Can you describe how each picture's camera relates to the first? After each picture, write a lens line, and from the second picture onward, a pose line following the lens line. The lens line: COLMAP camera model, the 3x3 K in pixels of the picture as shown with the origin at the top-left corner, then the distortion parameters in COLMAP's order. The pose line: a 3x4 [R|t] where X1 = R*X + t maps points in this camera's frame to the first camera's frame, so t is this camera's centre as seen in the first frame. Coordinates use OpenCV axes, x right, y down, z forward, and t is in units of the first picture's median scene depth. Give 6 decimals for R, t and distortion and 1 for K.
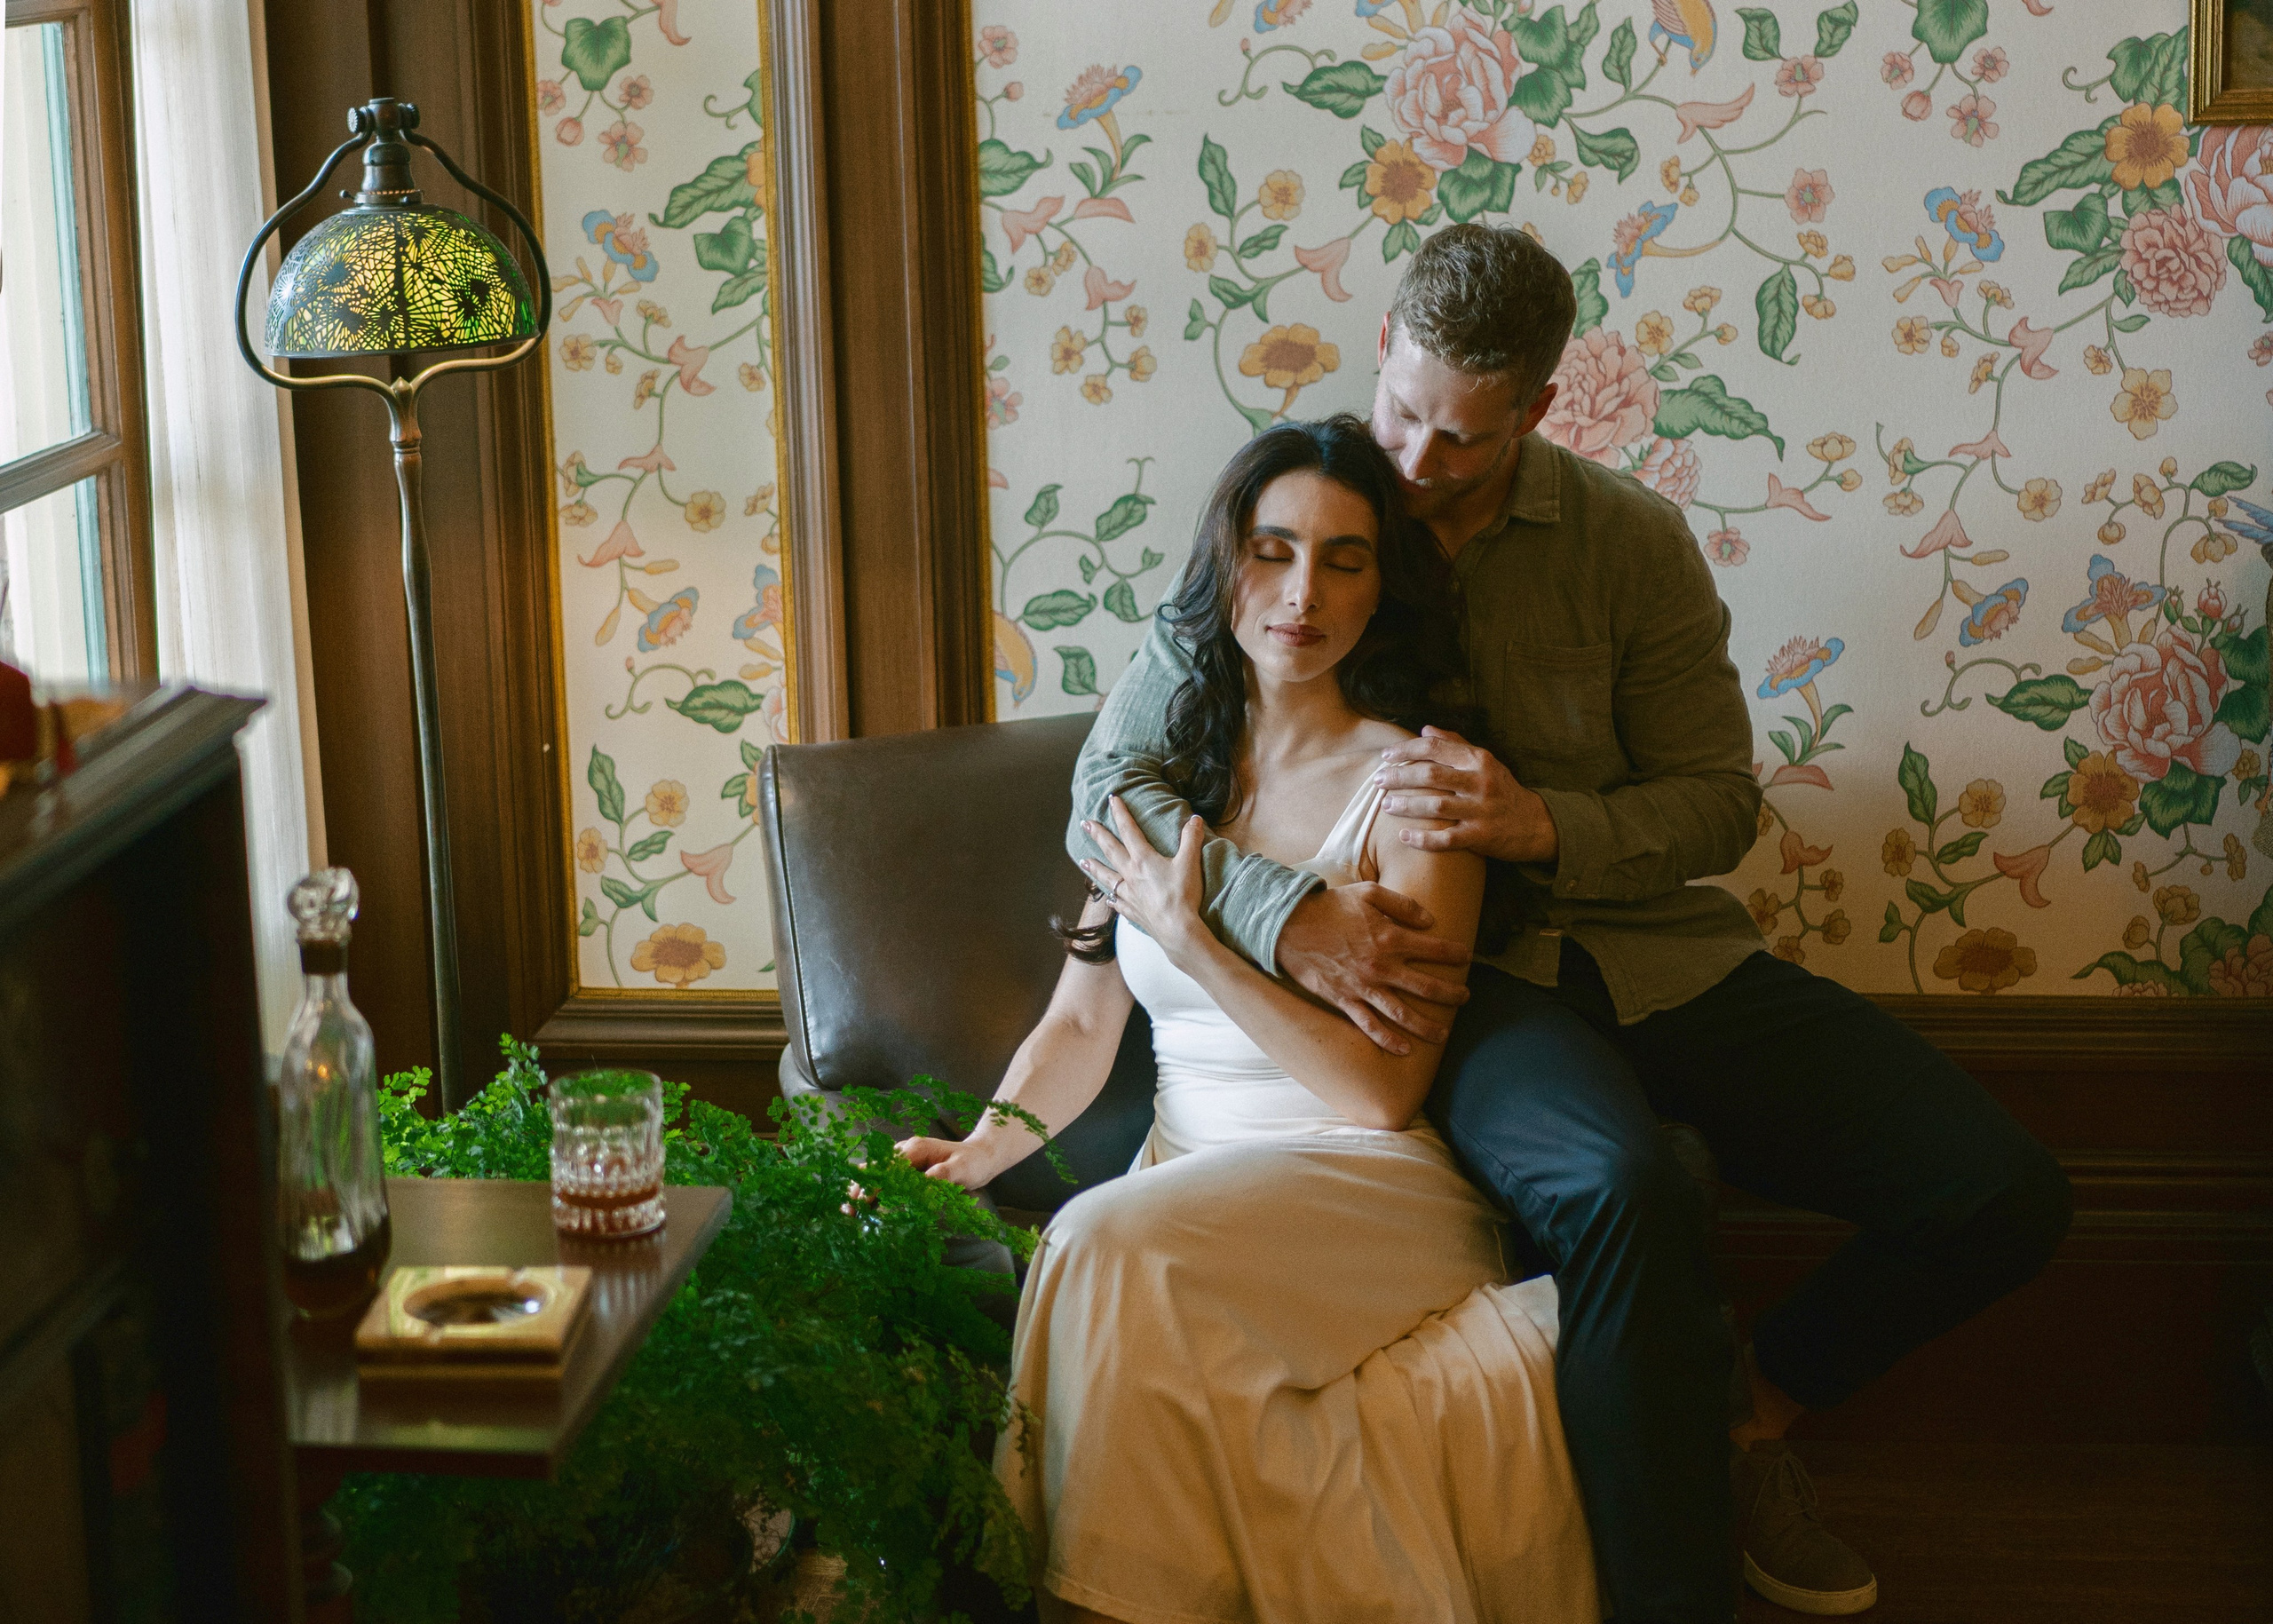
lens RADIAL K [[4342.8, 0, 1193.7], [0, 4342.8, 759.7], [0, 0, 1]] dist [0.012759, -0.112724]
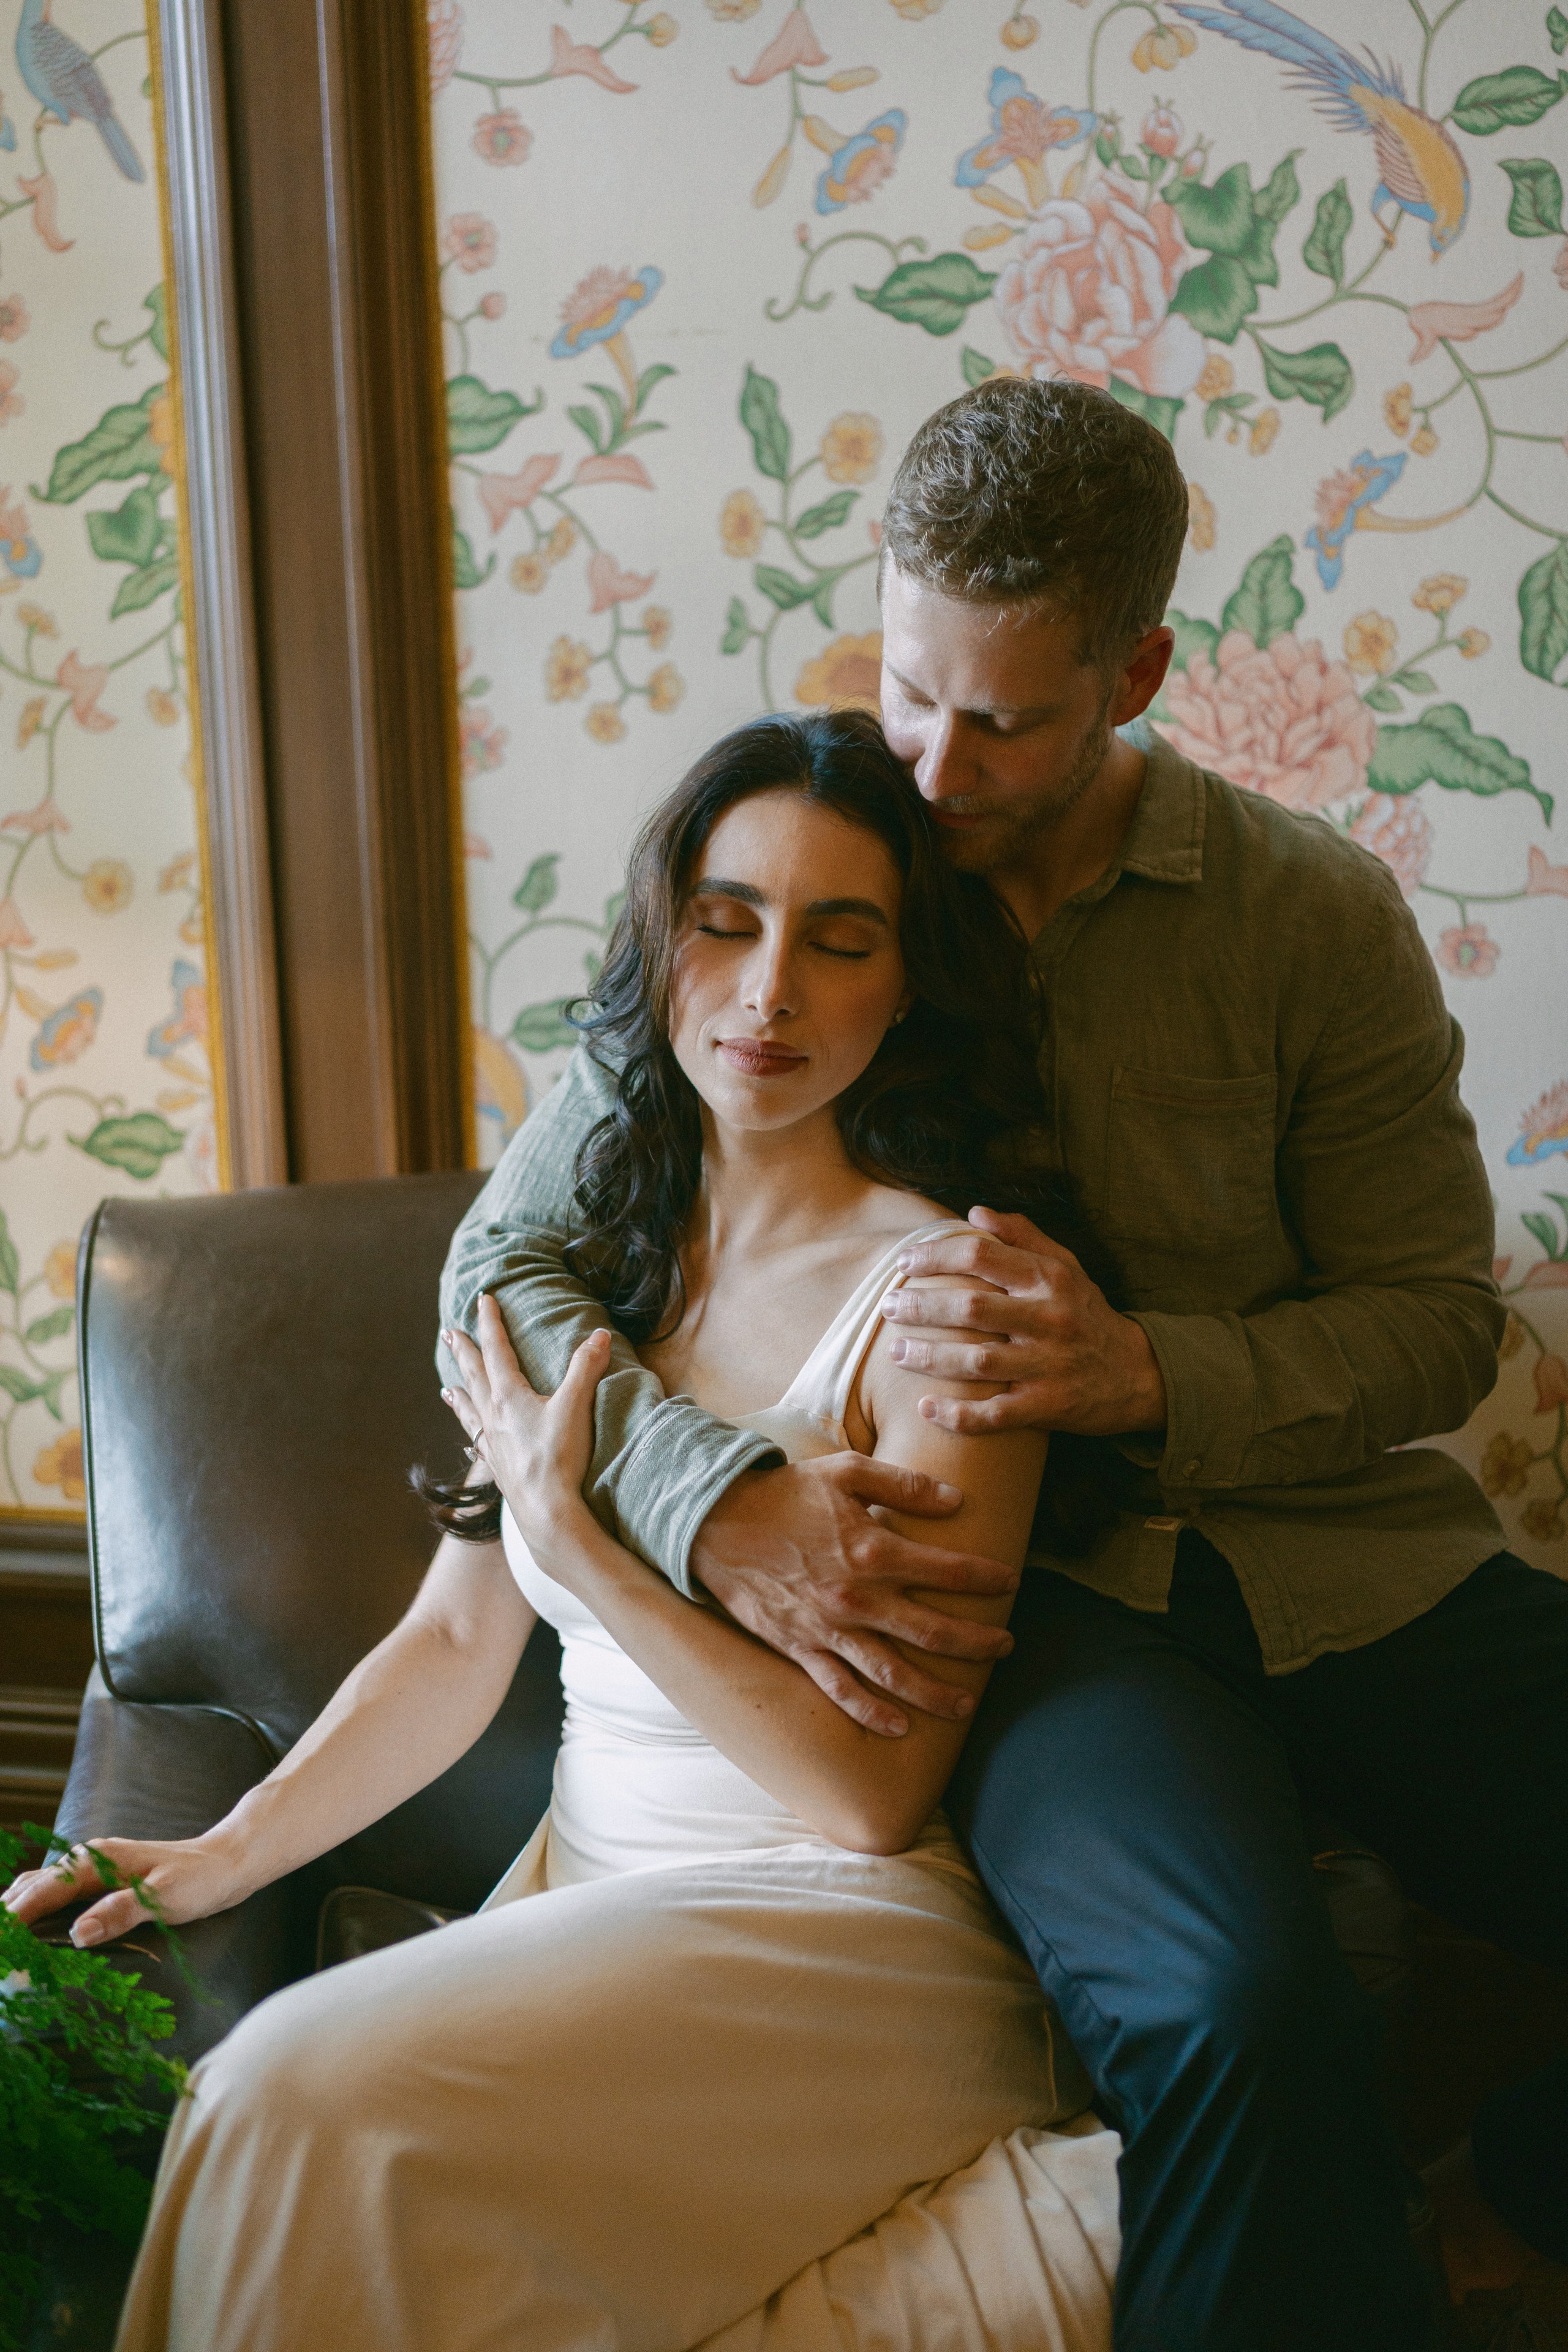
lens RADIAL K [[3653.8, 0, 785.9], [0, 3653.8, 1206.7], [0, 0, 1]] dist [0.025230, -0.001724]
pose [[0.997250, 0.024385, -0.069984, 0.055444], [-0.024451, 0.999701, -0.000081, -0.004578], [0.069961, 0.001792, 0.997548, 0.403234]]
